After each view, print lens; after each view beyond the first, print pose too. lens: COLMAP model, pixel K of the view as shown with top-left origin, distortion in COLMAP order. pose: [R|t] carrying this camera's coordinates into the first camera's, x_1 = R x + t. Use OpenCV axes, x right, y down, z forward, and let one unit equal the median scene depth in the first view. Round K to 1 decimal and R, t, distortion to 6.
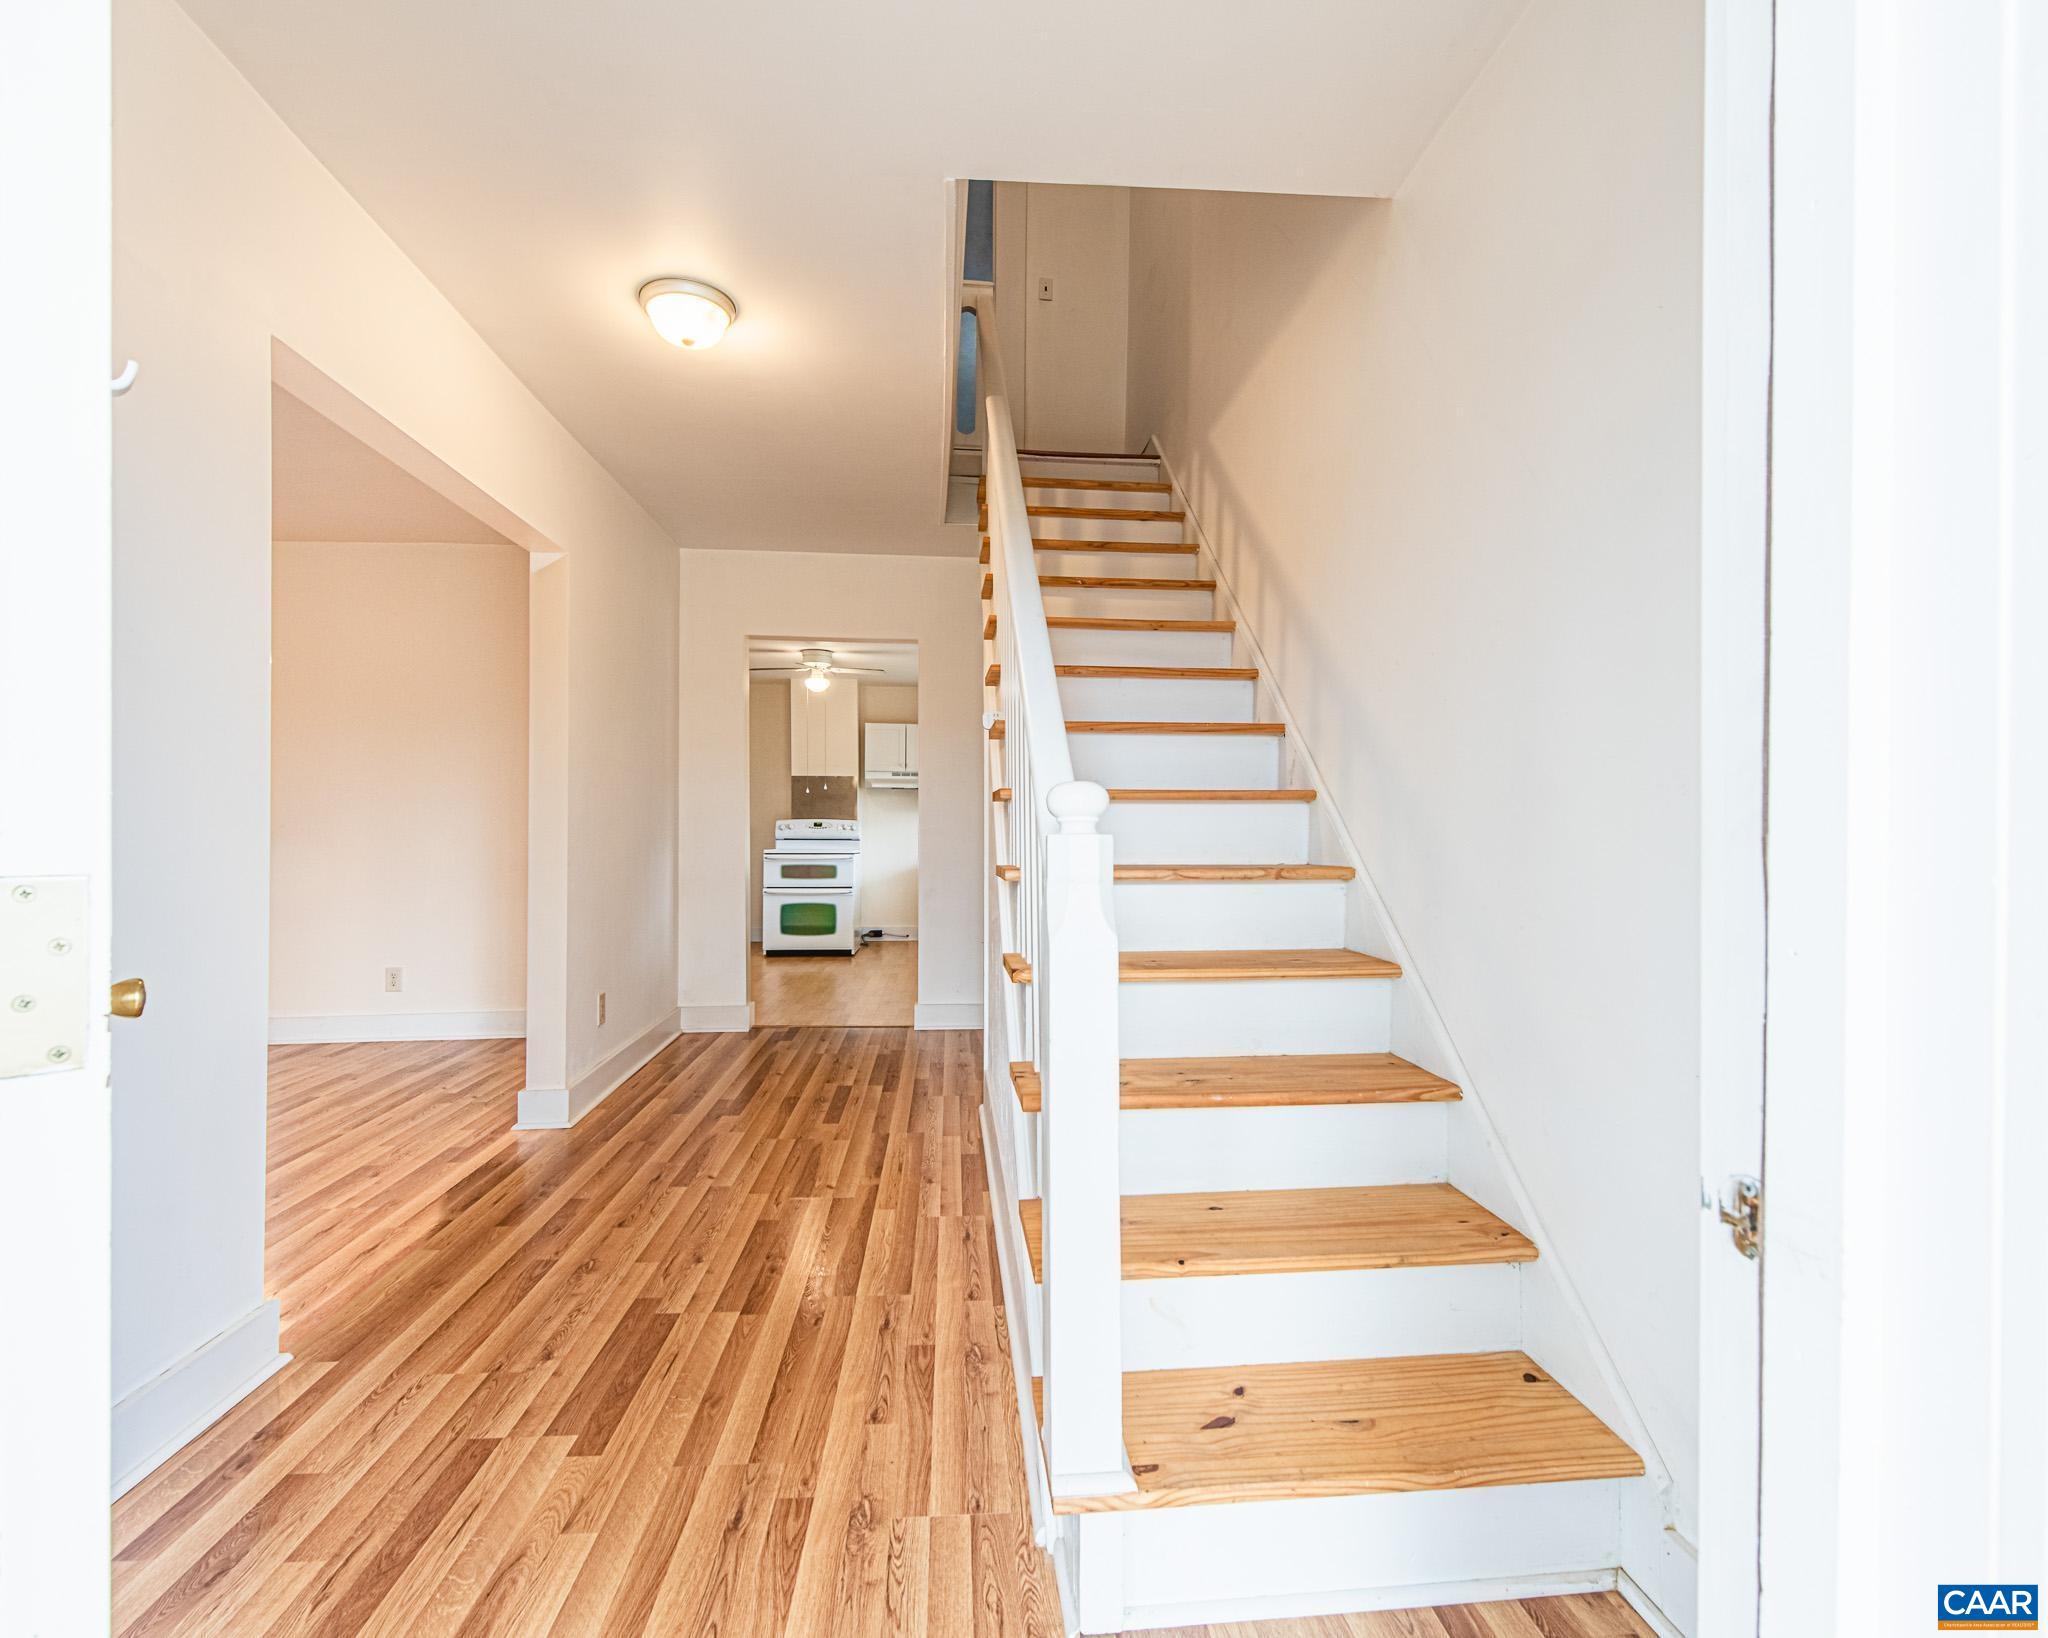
lens RADIAL K [[939.9, 0, 1027.2], [0, 939.9, 826.6], [0, 0, 1]] dist [-0.001375, 0.000065]
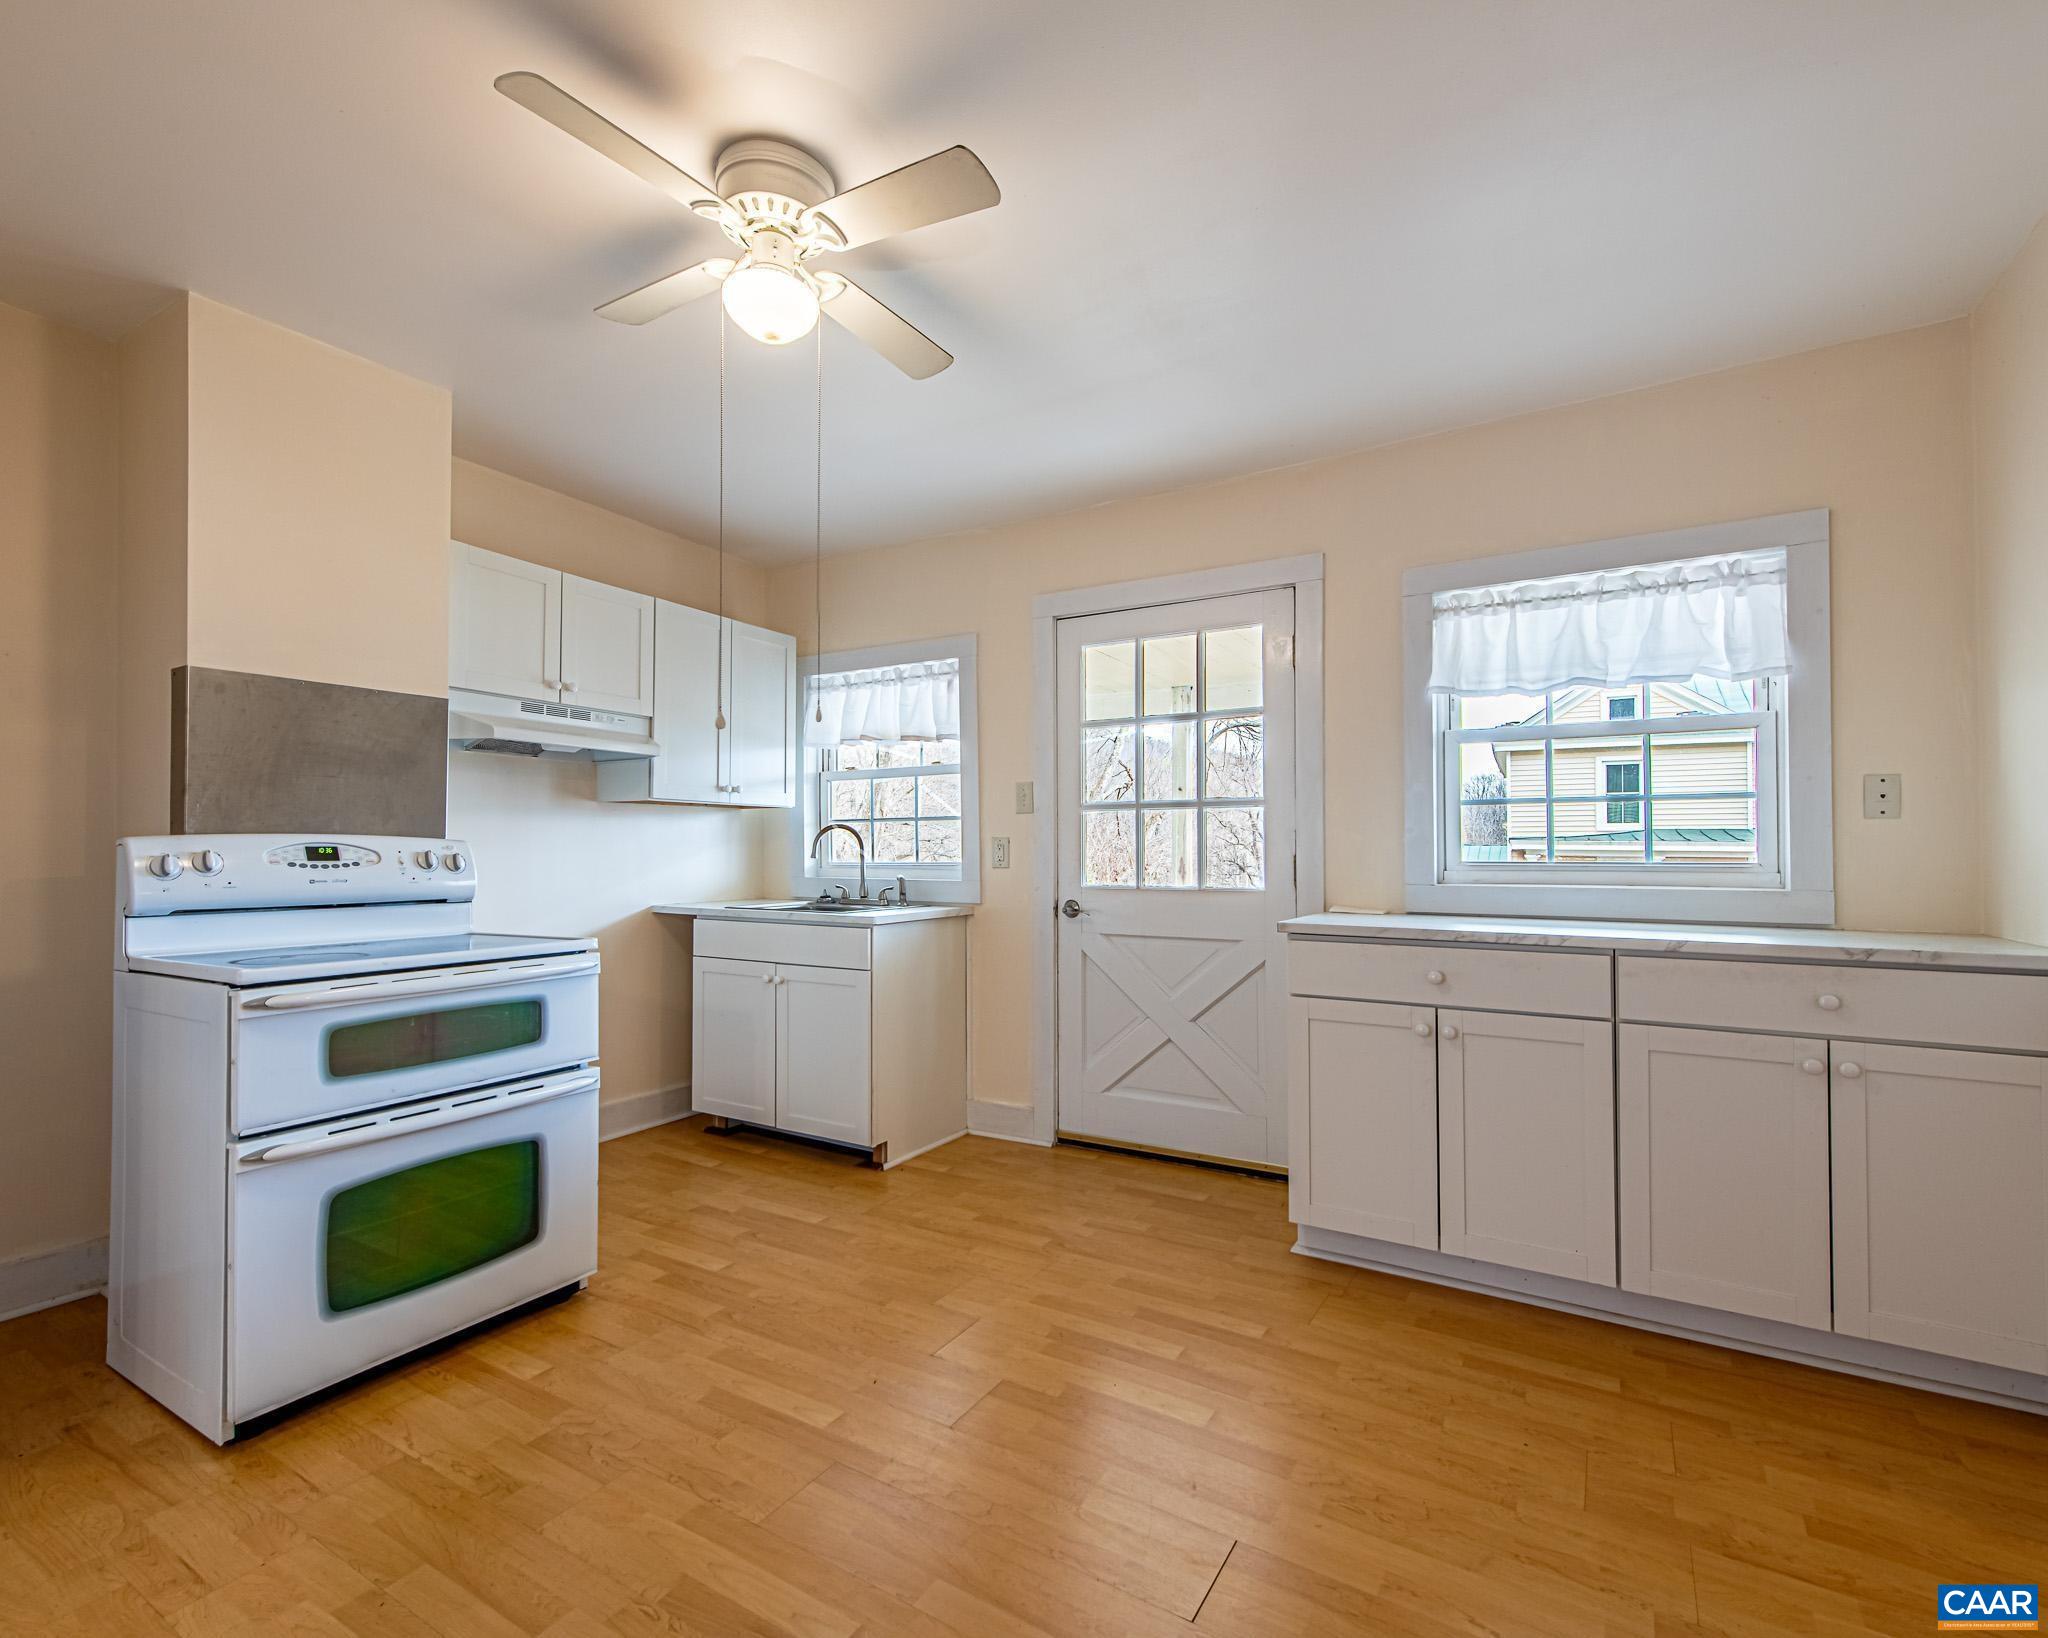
lens RADIAL K [[939.9, 0, 1027.2], [0, 939.9, 826.6], [0, 0, 1]] dist [-0.001375, 0.000065]
pose [[0.575473, 0.015051, 0.817682, -0.352012], [0.000863, 0.999819, -0.019011, -0.004815], [-0.817820, 0.011646, 0.575356, 0.713693]]
